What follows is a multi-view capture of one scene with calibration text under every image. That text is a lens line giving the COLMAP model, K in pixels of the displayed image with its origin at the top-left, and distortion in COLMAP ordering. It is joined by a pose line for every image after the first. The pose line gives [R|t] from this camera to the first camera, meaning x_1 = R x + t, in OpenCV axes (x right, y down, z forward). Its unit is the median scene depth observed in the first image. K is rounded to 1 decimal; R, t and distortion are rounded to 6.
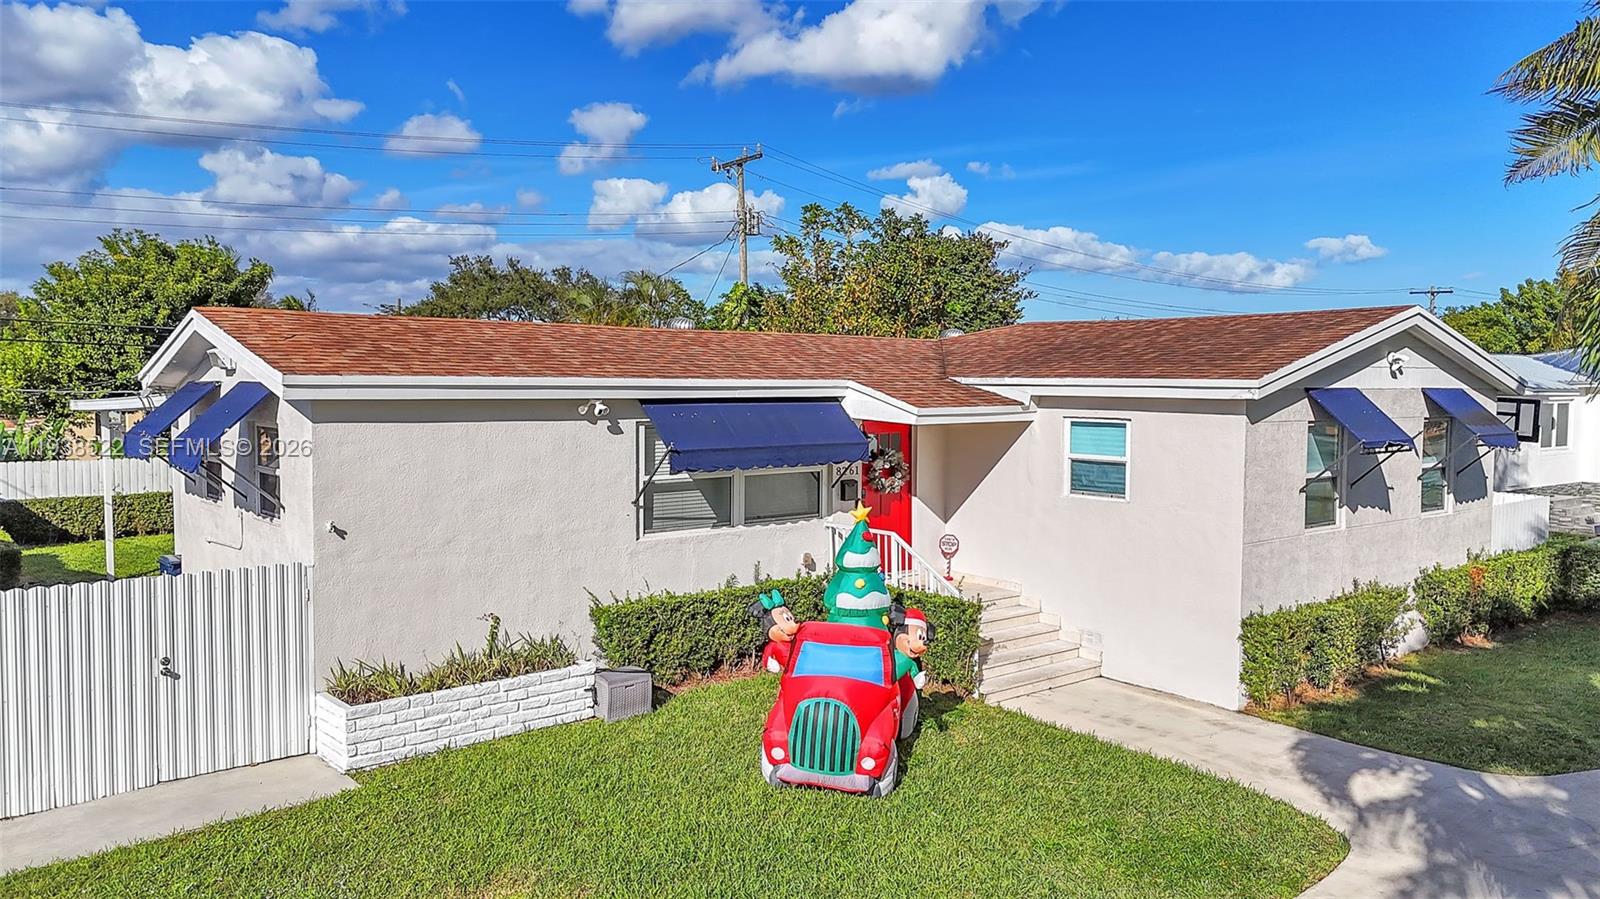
lens RADIAL K [[1207.4, 0, 800.0], [0, 1207.4, 449.5], [0, 0, 1]] dist [0.080445, -0.007748]
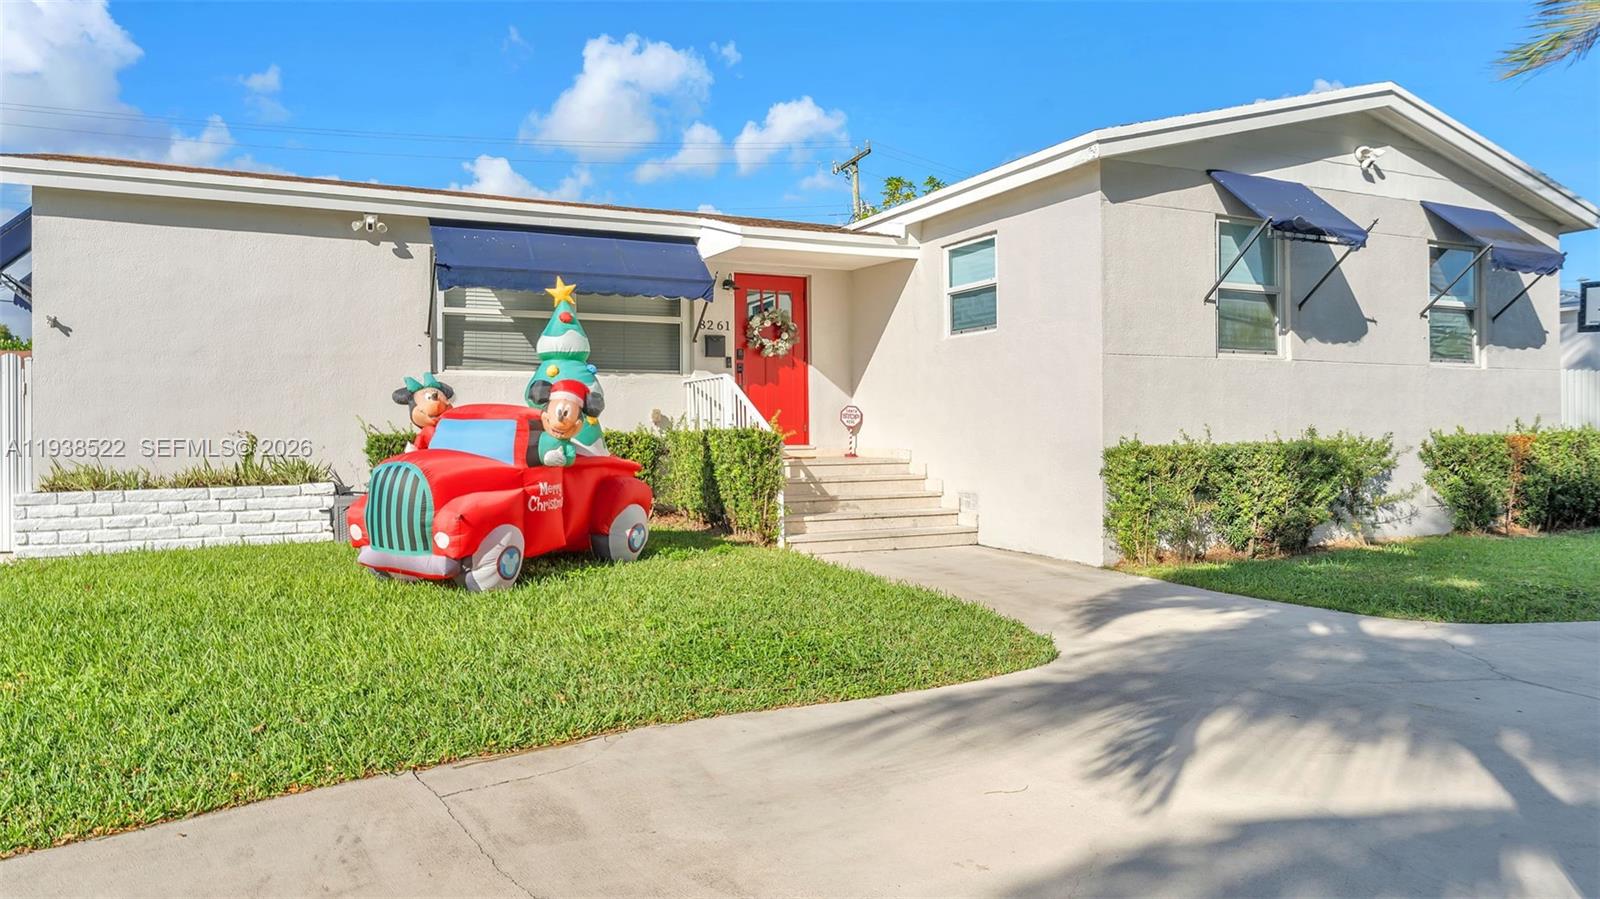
lens RADIAL K [[1030.5, 0, 800.0], [0, 1030.5, 449.5], [0, 0, 1]] dist [0.005058, 0.005978]
pose [[0.963096, -0.014003, -0.268794, 0.335855], [-0.003271, 0.997963, -0.063710, 0.174348], [0.269138, 0.062238, 0.961088, 0.295915]]
